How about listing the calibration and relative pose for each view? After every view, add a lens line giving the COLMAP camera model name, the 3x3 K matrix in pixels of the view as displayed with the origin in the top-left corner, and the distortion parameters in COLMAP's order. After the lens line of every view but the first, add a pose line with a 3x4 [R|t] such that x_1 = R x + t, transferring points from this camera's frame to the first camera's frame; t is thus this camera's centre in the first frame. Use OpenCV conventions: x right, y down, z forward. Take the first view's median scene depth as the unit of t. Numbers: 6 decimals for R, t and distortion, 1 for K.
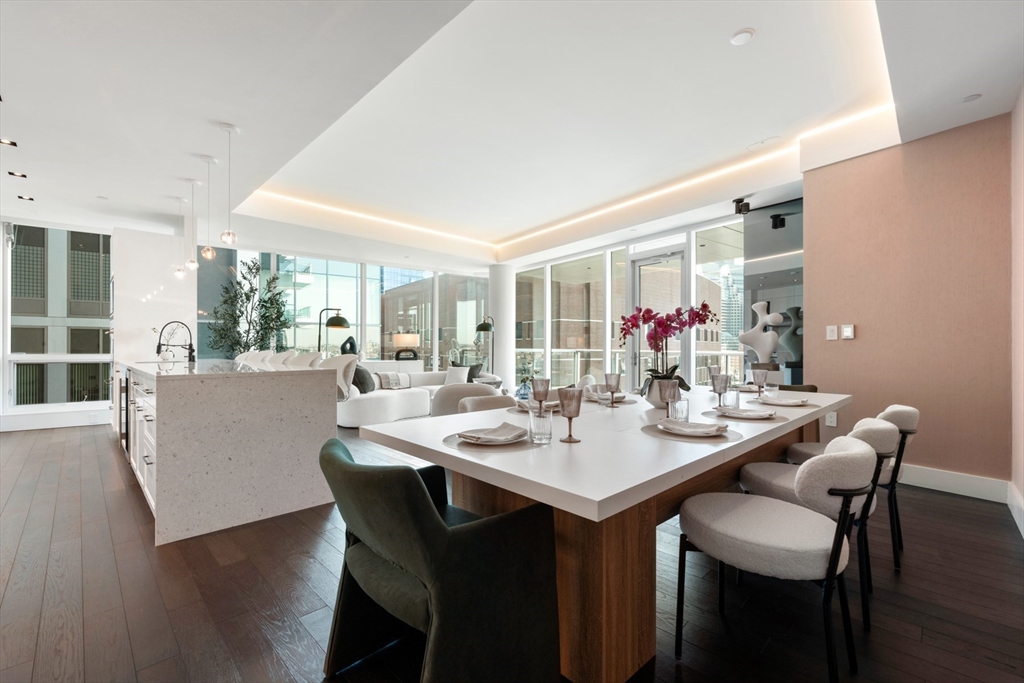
lens RADIAL K [[447.2, 0, 509.9], [0, 447.2, 348.0], [0, 0, 1]] dist [-0.014056, 0.004073]
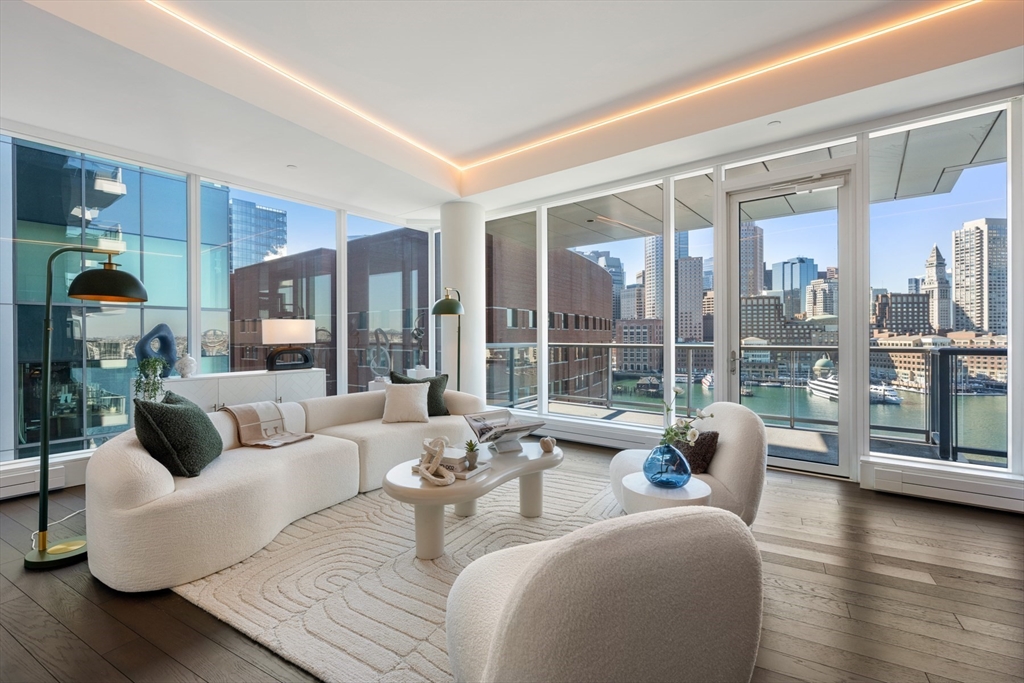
lens RADIAL K [[447.2, 0, 511.6], [0, 447.2, 340.7], [0, 0, 1]] dist [-0.014056, 0.004073]
pose [[0.959763, -0.010153, 0.280629, -0.155828], [0.007705, 0.999922, 0.009825, -0.011540], [-0.280706, -0.007267, 0.959766, 0.518115]]
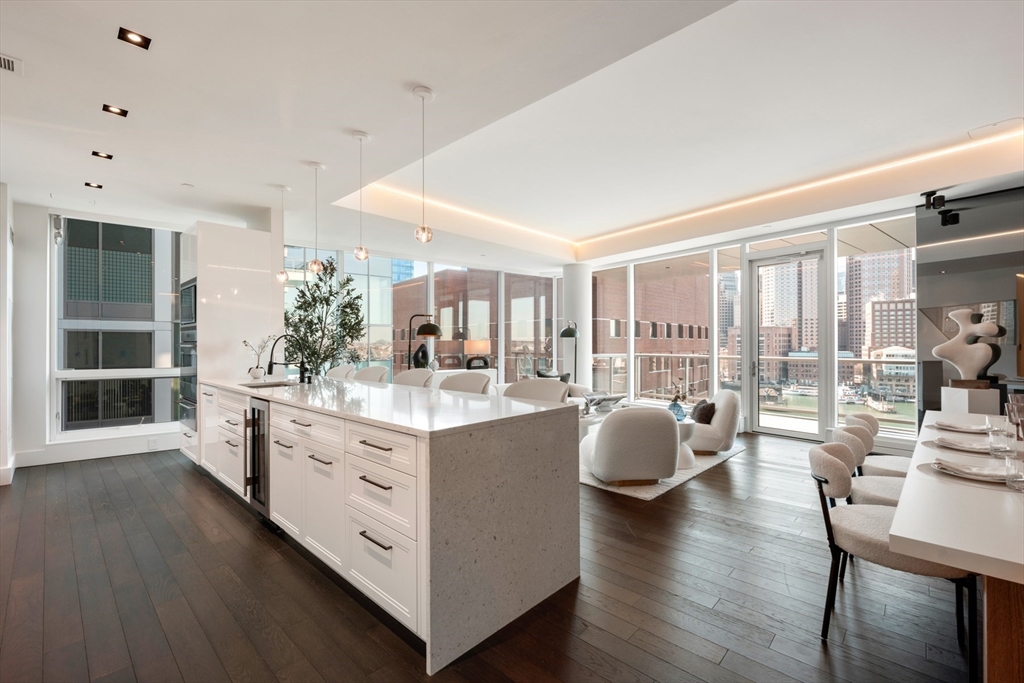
lens RADIAL K [[447.2, 0, 497.9], [0, 447.2, 342.9], [0, 0, 1]] dist [-0.014056, 0.004073]
pose [[0.999633, -0.004596, 0.026690, -0.259178], [0.004684, 0.999984, -0.003223, -0.026928], [-0.026675, 0.003347, 0.999639, 0.108692]]
